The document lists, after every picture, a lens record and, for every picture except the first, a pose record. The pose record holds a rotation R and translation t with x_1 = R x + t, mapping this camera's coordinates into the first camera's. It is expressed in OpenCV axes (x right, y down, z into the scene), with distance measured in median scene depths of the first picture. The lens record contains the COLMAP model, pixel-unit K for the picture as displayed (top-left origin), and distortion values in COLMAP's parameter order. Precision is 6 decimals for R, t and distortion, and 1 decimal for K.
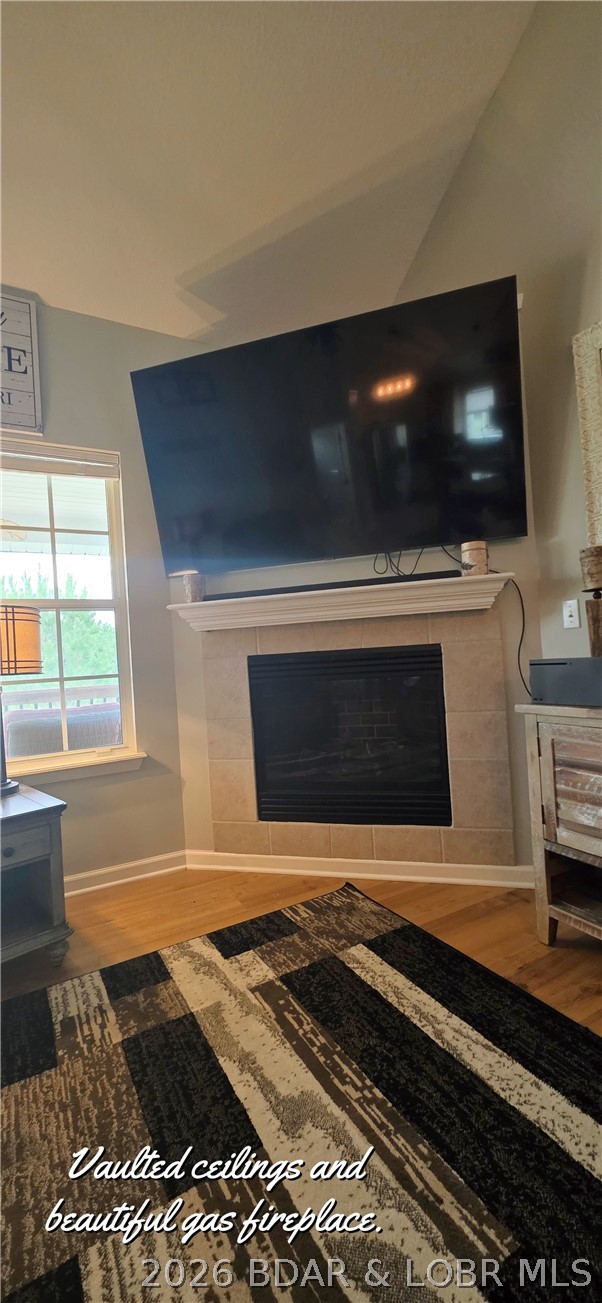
lens RADIAL K [[536.8, 0, 308.4], [0, 536.8, 650.3], [0, 0, 1]] dist [-0.000016, 0.000073]
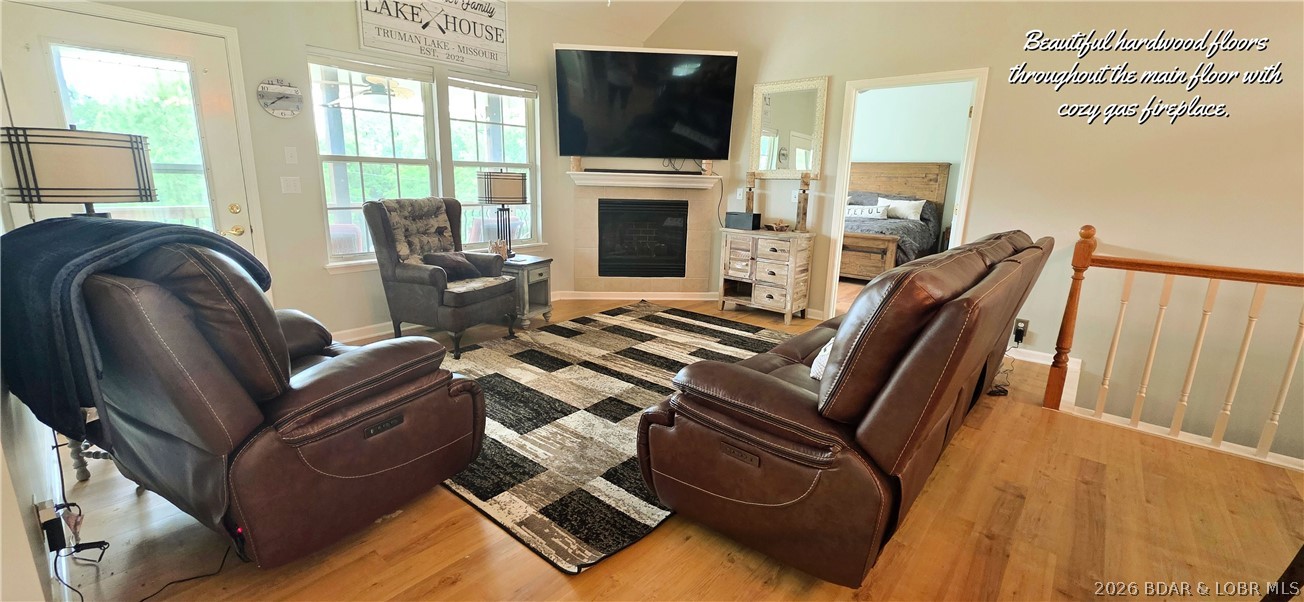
lens RADIAL K [[520.8, 0, 655.1], [0, 520.8, 295.4], [0, 0, 1]] dist [-0.003680, -0.000183]
pose [[0.936151, 0.007316, 0.351521, -0.775303], [-0.085517, 0.974498, 0.207461, -0.078291], [-0.341039, -0.224276, 0.912904, -1.265448]]
